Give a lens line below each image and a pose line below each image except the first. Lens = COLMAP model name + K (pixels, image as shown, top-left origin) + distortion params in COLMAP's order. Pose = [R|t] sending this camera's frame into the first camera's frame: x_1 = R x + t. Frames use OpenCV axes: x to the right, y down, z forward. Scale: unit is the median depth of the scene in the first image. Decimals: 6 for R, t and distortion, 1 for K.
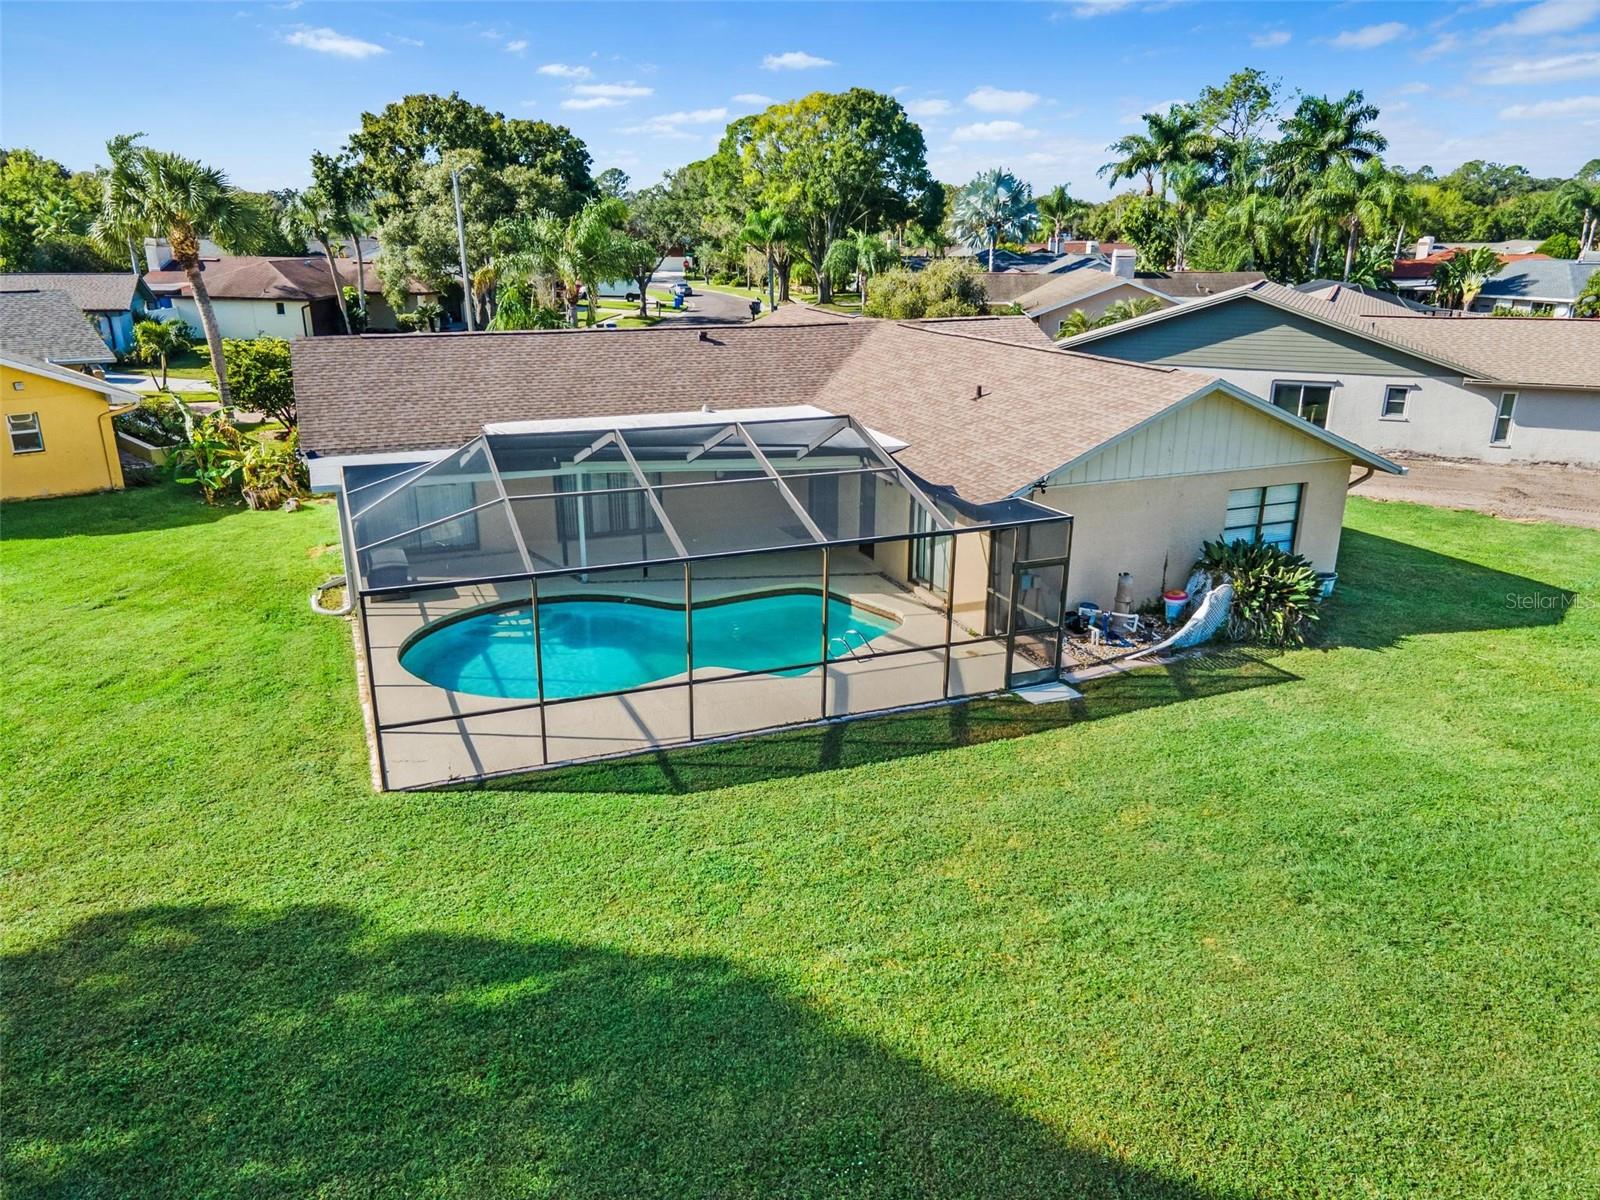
lens RADIAL K [[1173.7, 0, 800.6], [0, 1173.7, 623.3], [0, 0, 1]] dist [0.043005, 0.005055]
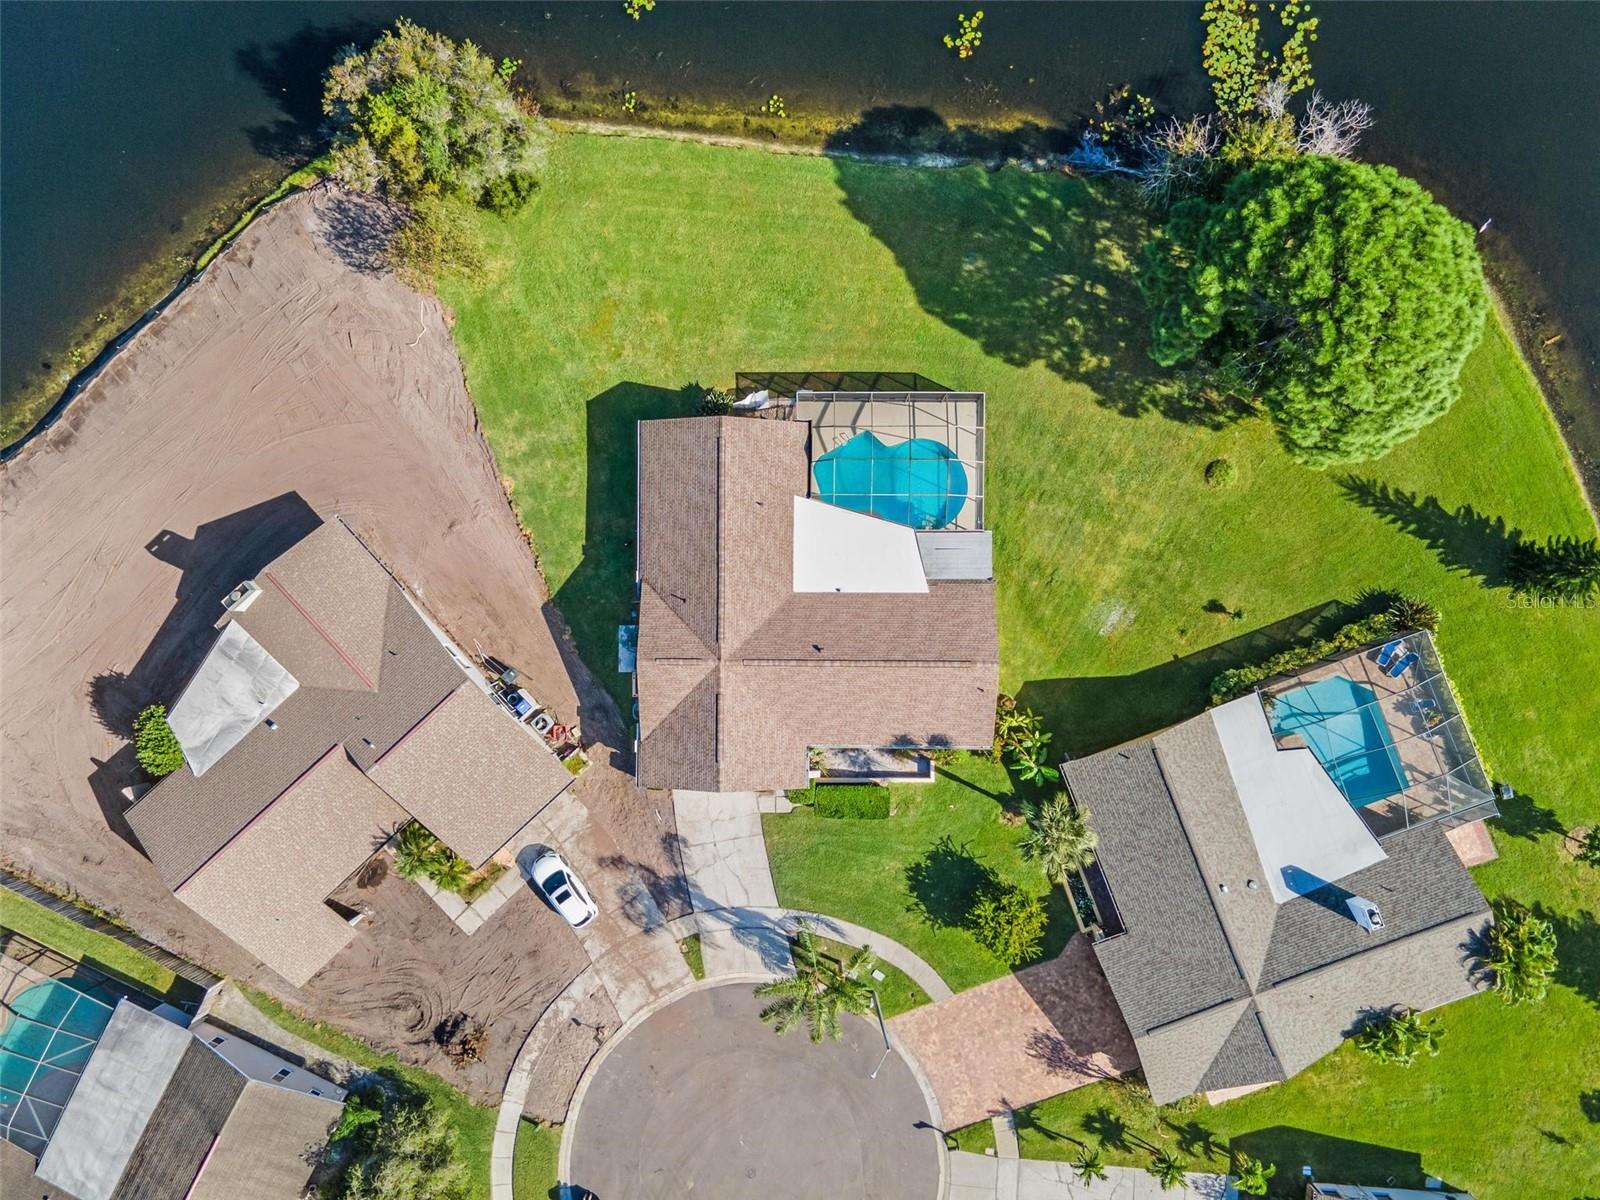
lens RADIAL K [[1173.7, 0, 800.6], [0, 1173.7, 623.3], [0, 0, 1]] dist [0.043005, 0.005055]
pose [[-0.925818, -0.377931, -0.005445, -0.040927], [0.121398, -0.310971, 0.942634, -5.327466], [-0.357944, 0.872047, 0.333783, 0.587993]]
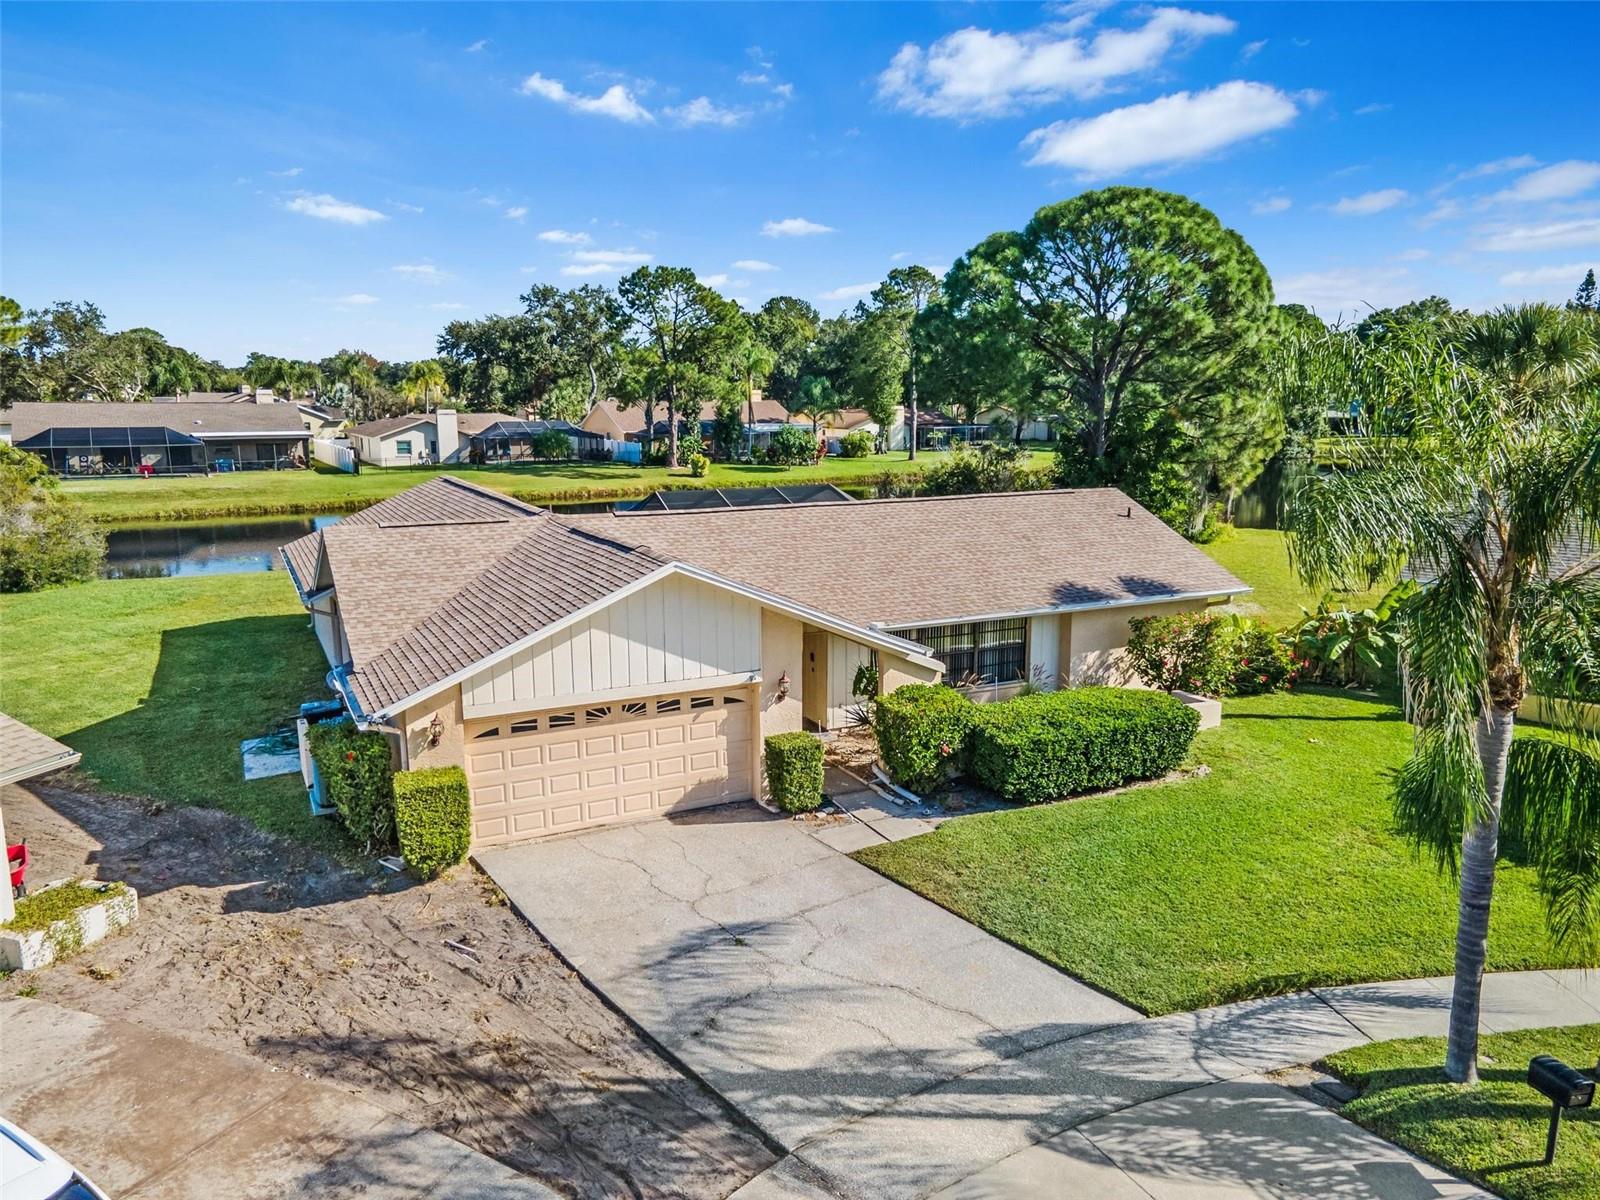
lens RADIAL K [[1173.7, 0, 800.6], [0, 1173.7, 623.3], [0, 0, 1]] dist [0.043005, 0.005055]
pose [[-0.996920, 0.022475, -0.075139, -0.077866], [-0.018272, 0.865141, 0.501196, -1.491445], [0.076270, 0.501025, -0.862066, 4.370307]]
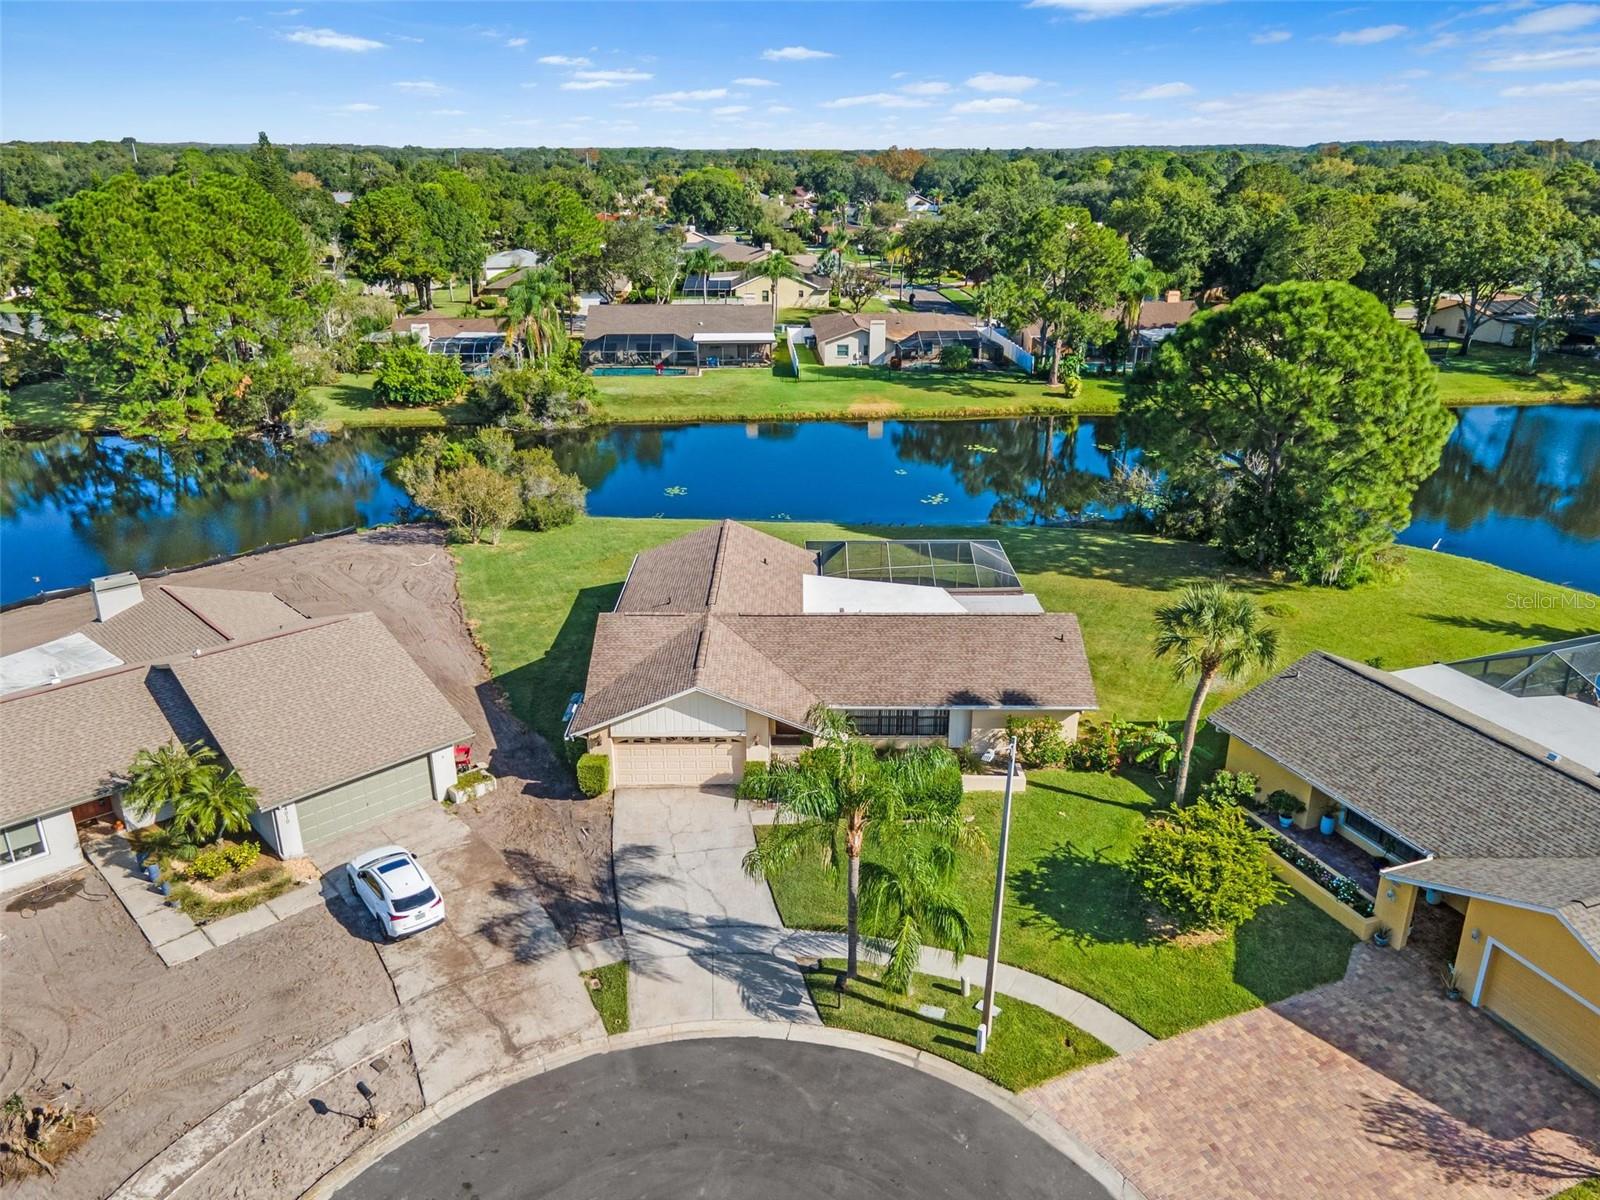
lens RADIAL K [[1173.7, 0, 800.6], [0, 1173.7, 623.3], [0, 0, 1]] dist [0.043005, 0.005055]
pose [[-0.929823, -0.136449, 0.341777, -1.418592], [0.119698, 0.766088, 0.631492, -3.023614], [-0.347998, 0.628085, -0.695993, 5.154370]]
